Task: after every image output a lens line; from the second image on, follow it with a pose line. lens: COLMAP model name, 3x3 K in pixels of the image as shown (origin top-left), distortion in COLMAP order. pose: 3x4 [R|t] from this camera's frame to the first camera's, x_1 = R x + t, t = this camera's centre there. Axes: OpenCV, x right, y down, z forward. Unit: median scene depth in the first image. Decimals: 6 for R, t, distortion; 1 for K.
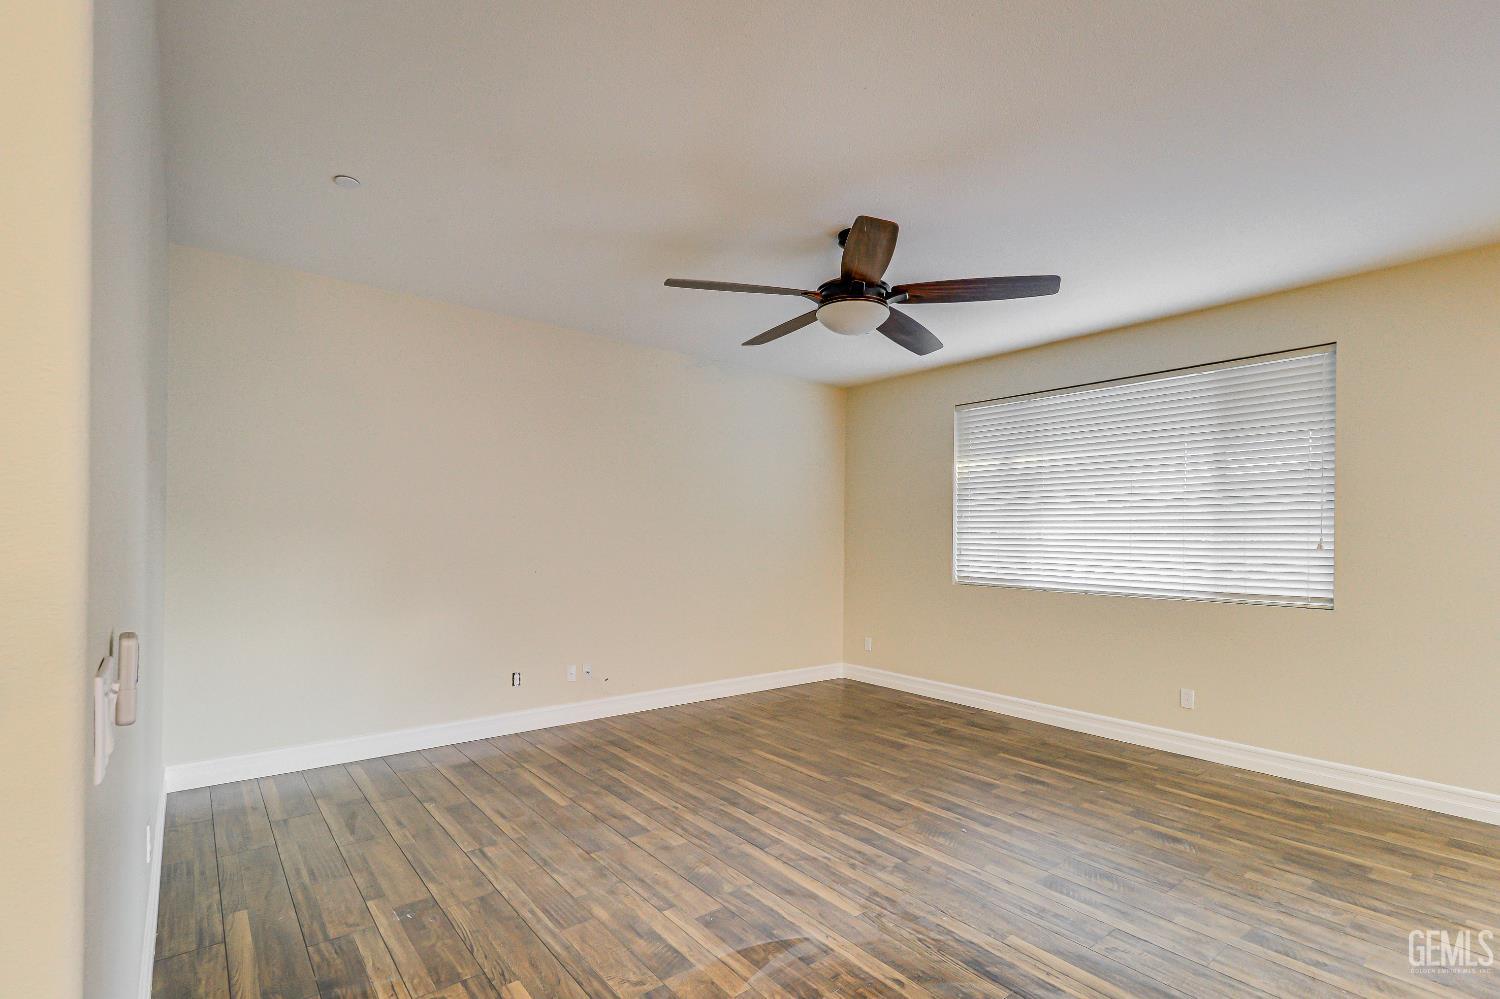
lens RADIAL K [[721.4, 0, 745.4], [0, 721.4, 529.5], [0, 0, 1]] dist [-0.006107, -0.008108]
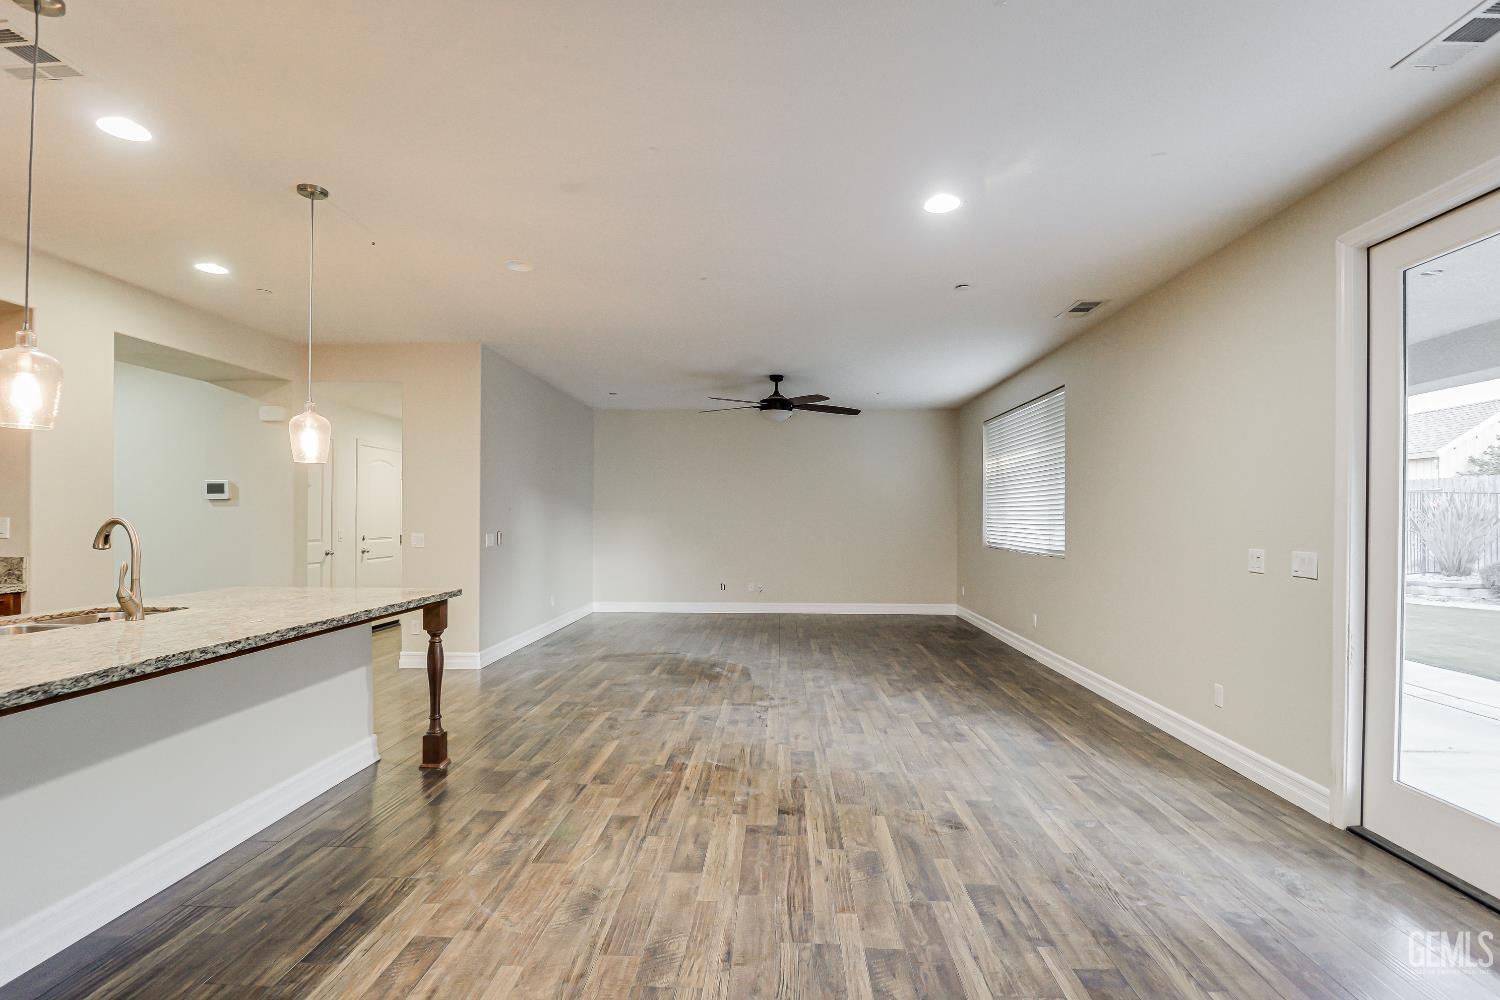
lens RADIAL K [[721.4, 0, 741.8], [0, 721.4, 506.6], [0, 0, 1]] dist [-0.006107, -0.008108]
pose [[0.757146, -0.020930, -0.652911, 1.196444], [0.015132, 0.999780, -0.014501, 0.012073], [0.653071, 0.001100, 0.757296, -0.547084]]
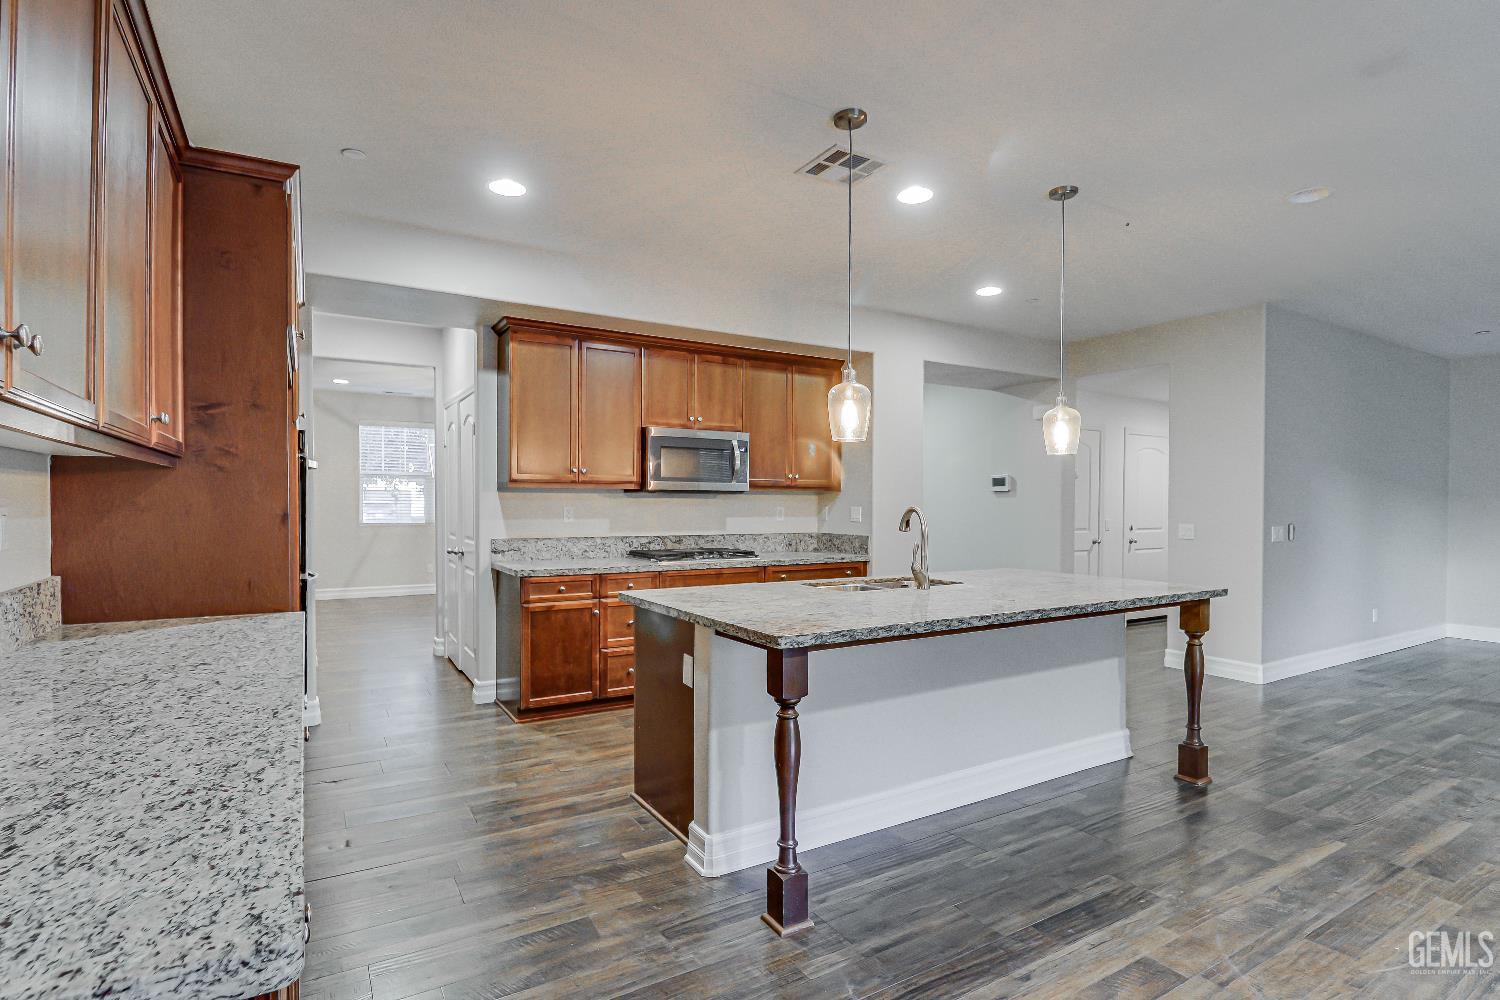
lens RADIAL K [[721.4, 0, 747.0], [0, 721.4, 508.1], [0, 0, 1]] dist [-0.006107, -0.008108]
pose [[-0.129591, -0.009580, -0.991521, 1.187924], [0.007237, 0.999918, -0.010607, 0.013169], [0.991541, -0.008550, -0.129511, -0.510941]]
